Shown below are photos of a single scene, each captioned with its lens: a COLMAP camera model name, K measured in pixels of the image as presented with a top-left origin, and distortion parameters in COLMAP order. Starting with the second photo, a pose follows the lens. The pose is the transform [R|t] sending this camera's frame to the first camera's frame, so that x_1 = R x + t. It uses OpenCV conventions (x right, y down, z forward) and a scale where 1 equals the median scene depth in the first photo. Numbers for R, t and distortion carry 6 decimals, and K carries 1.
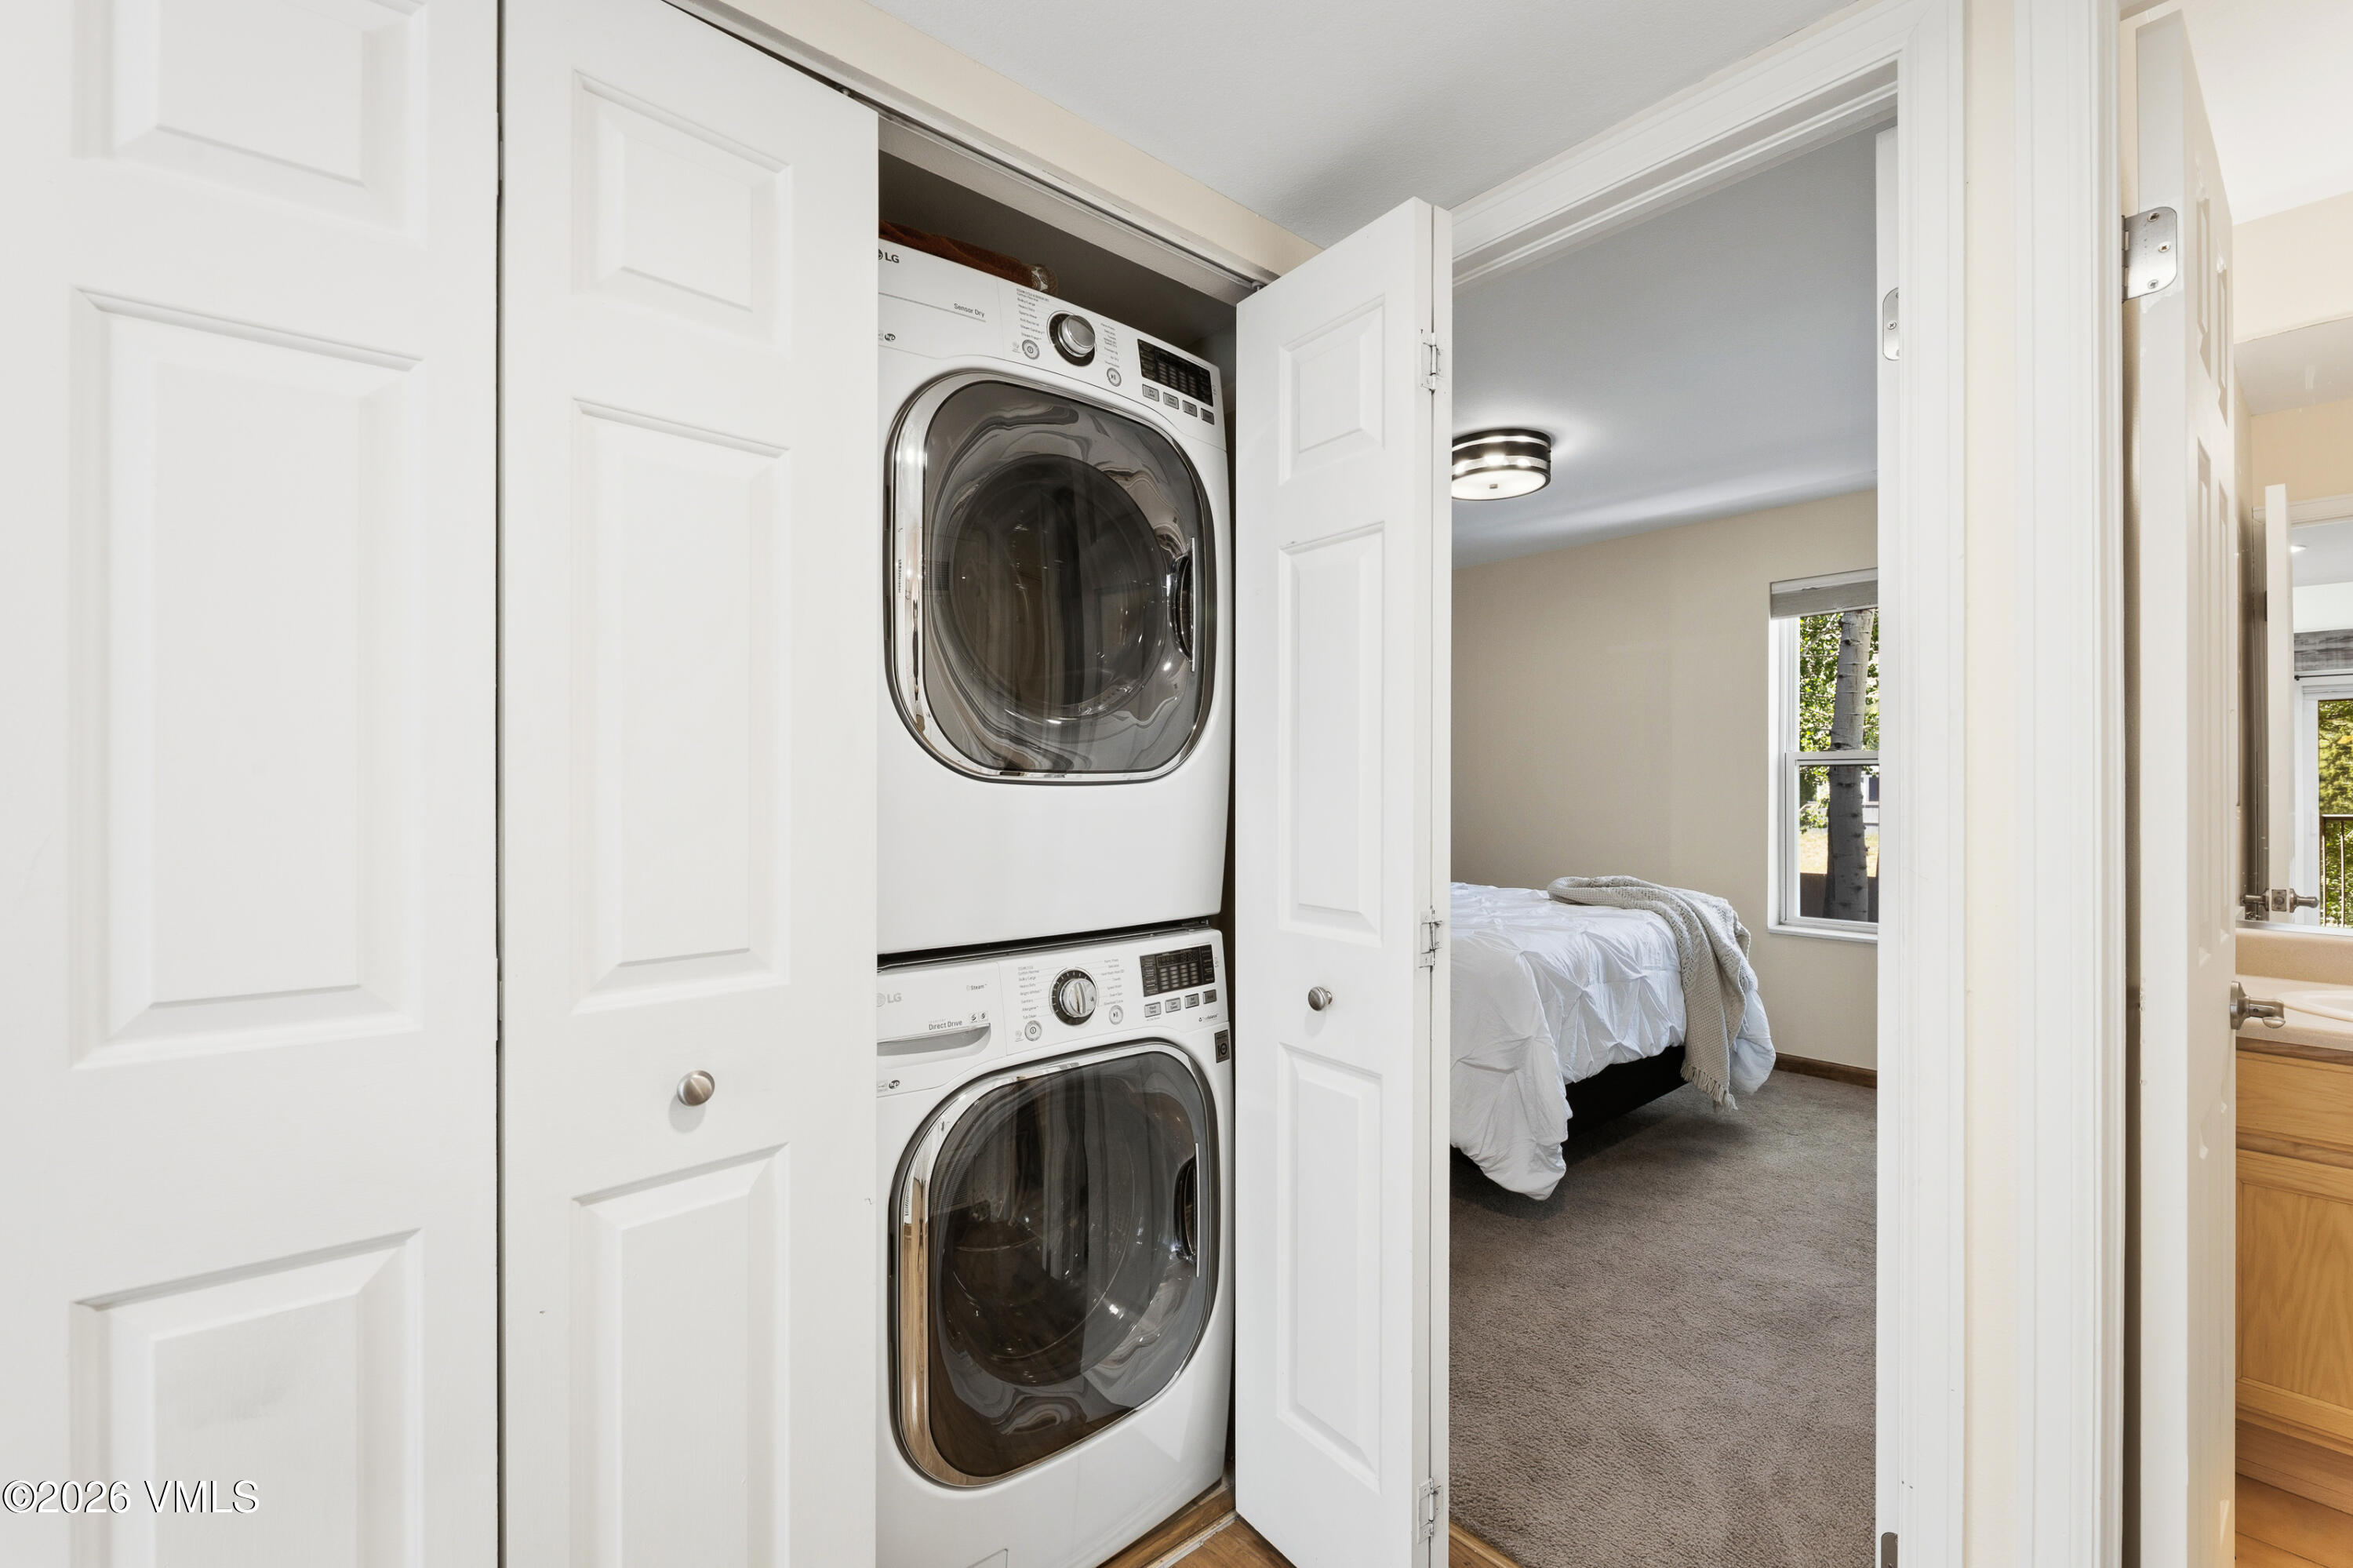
lens RADIAL K [[986.7, 0, 1172.4], [0, 986.7, 738.0], [0, 0, 1]] dist [-0.004960, -0.000486]
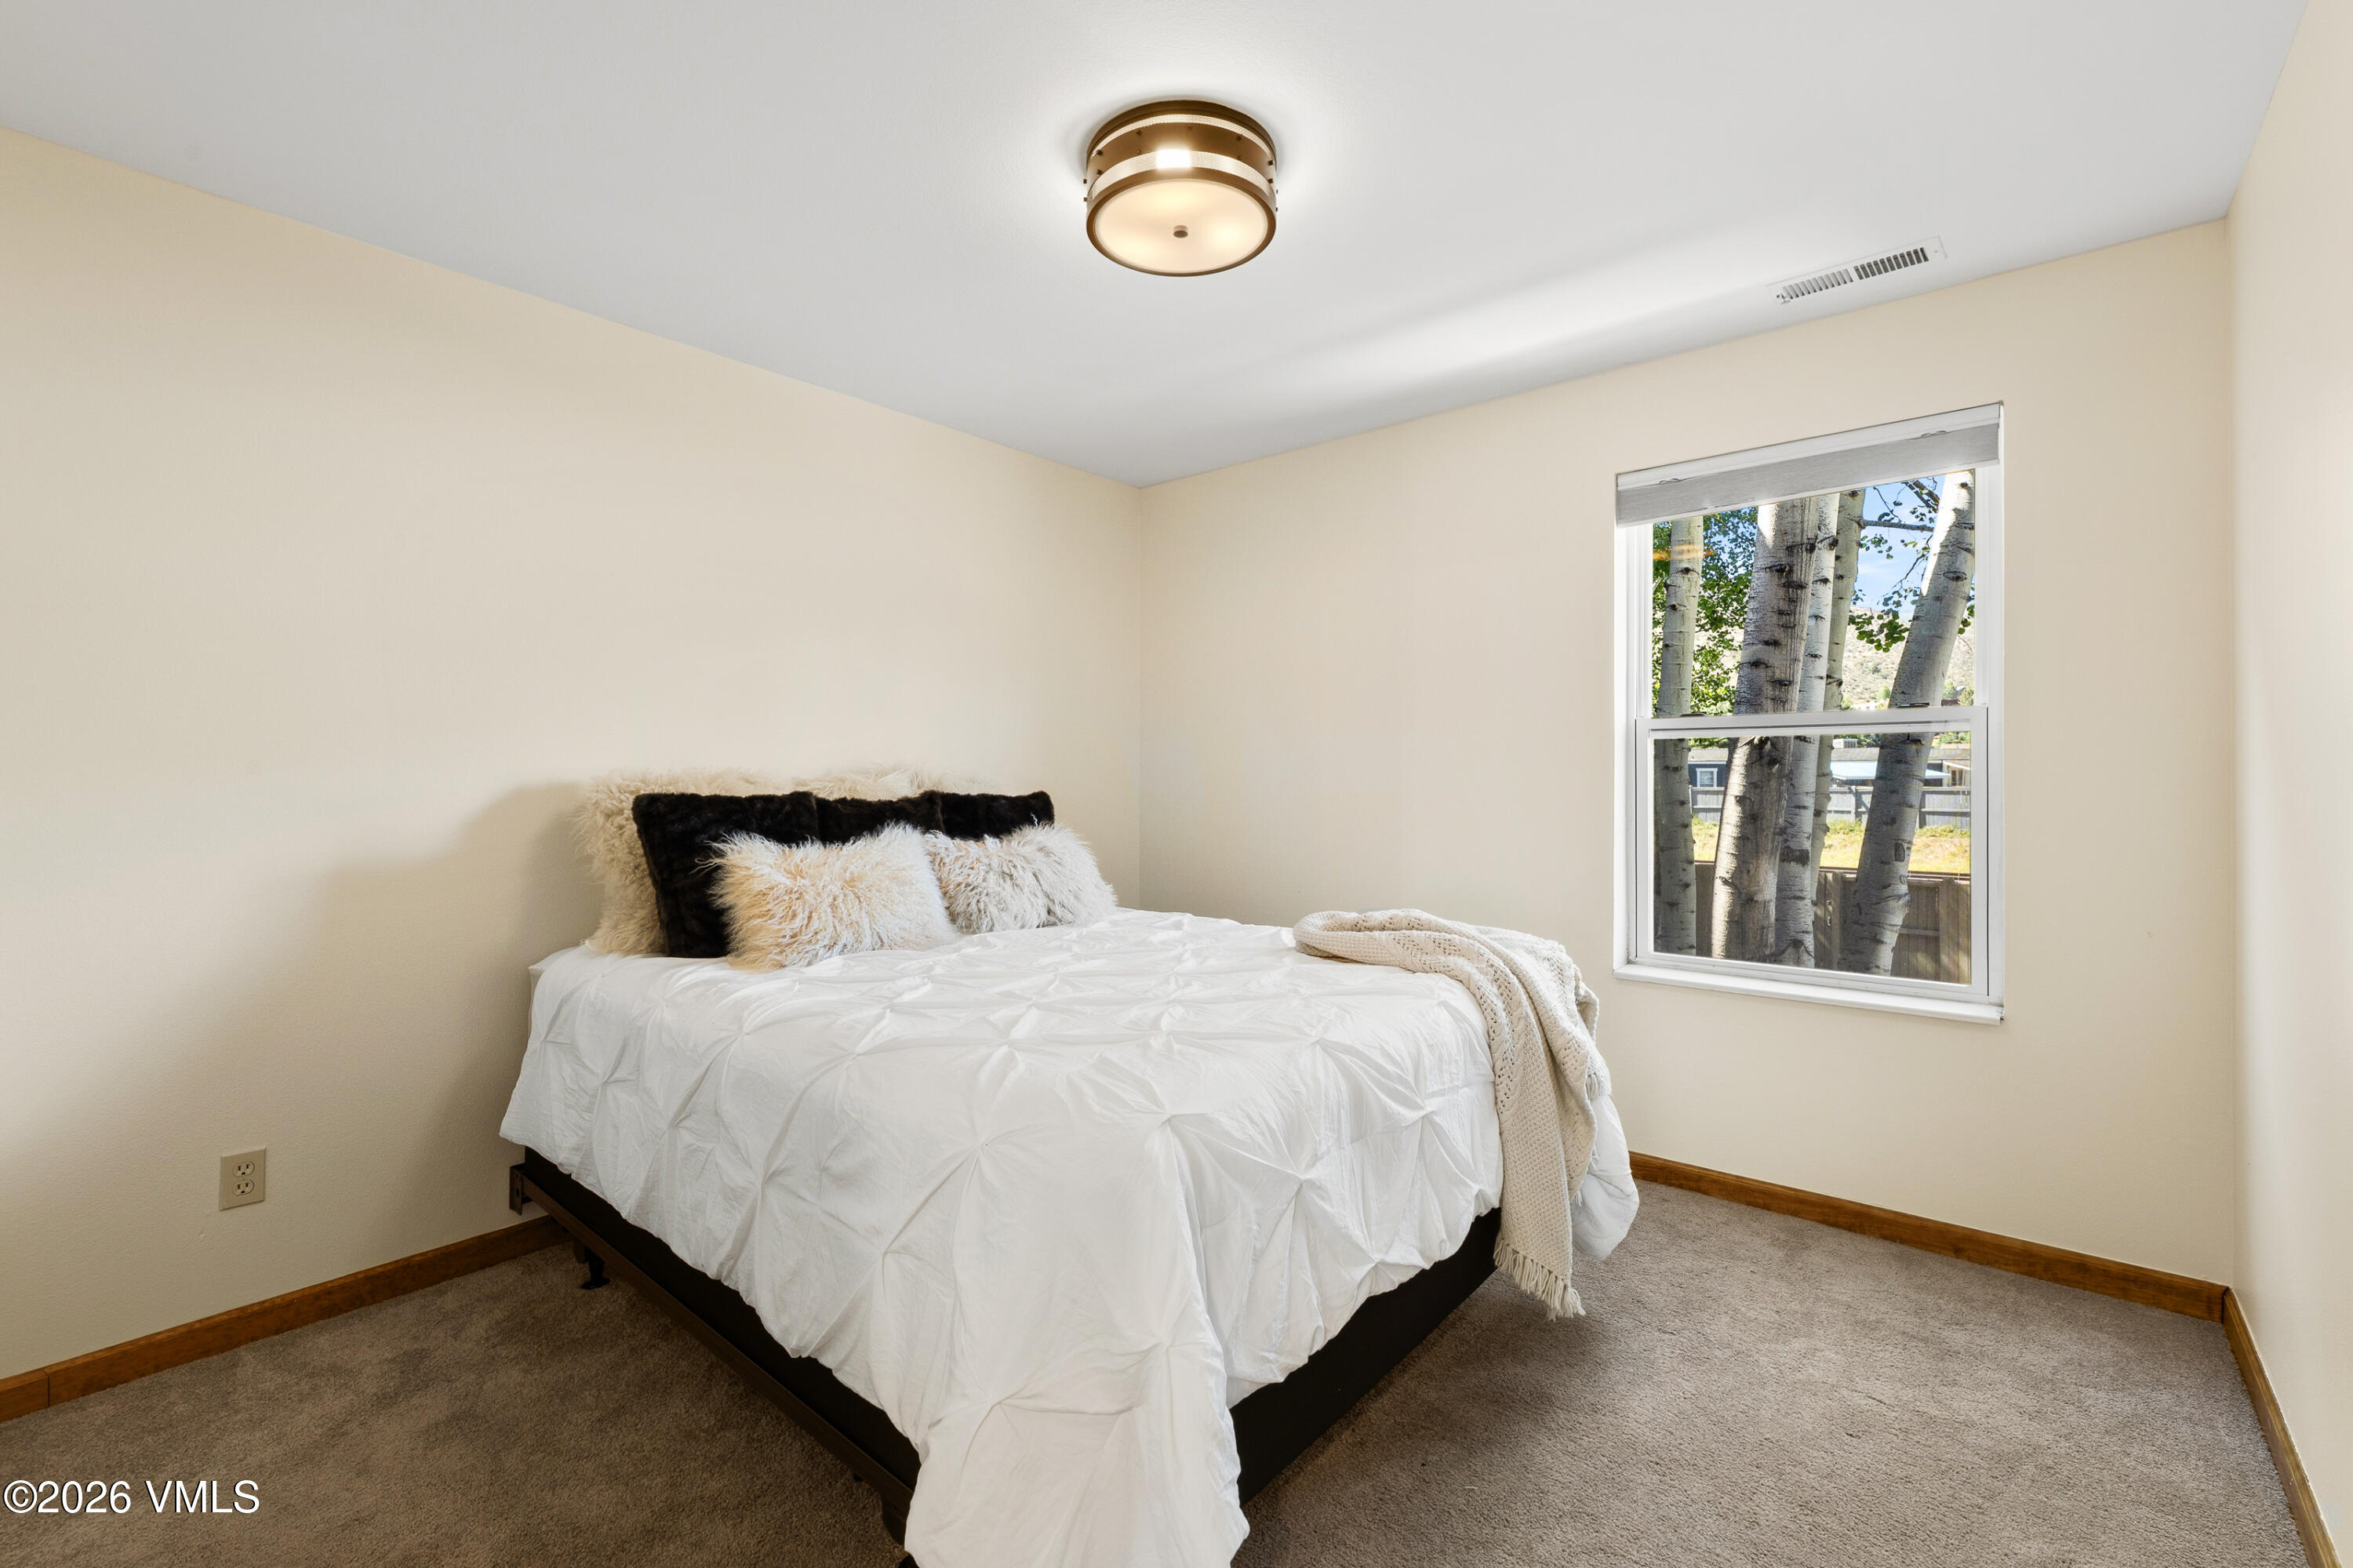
lens RADIAL K [[1004.1, 0, 1167.8], [0, 1004.1, 771.4], [0, 0, 1]] dist [-0.002624, -0.000293]
pose [[0.987477, -0.015741, 0.156976, 0.234416], [0.010185, 0.999295, 0.036135, 0.031194], [-0.157434, -0.034083, 0.986941, 0.448381]]
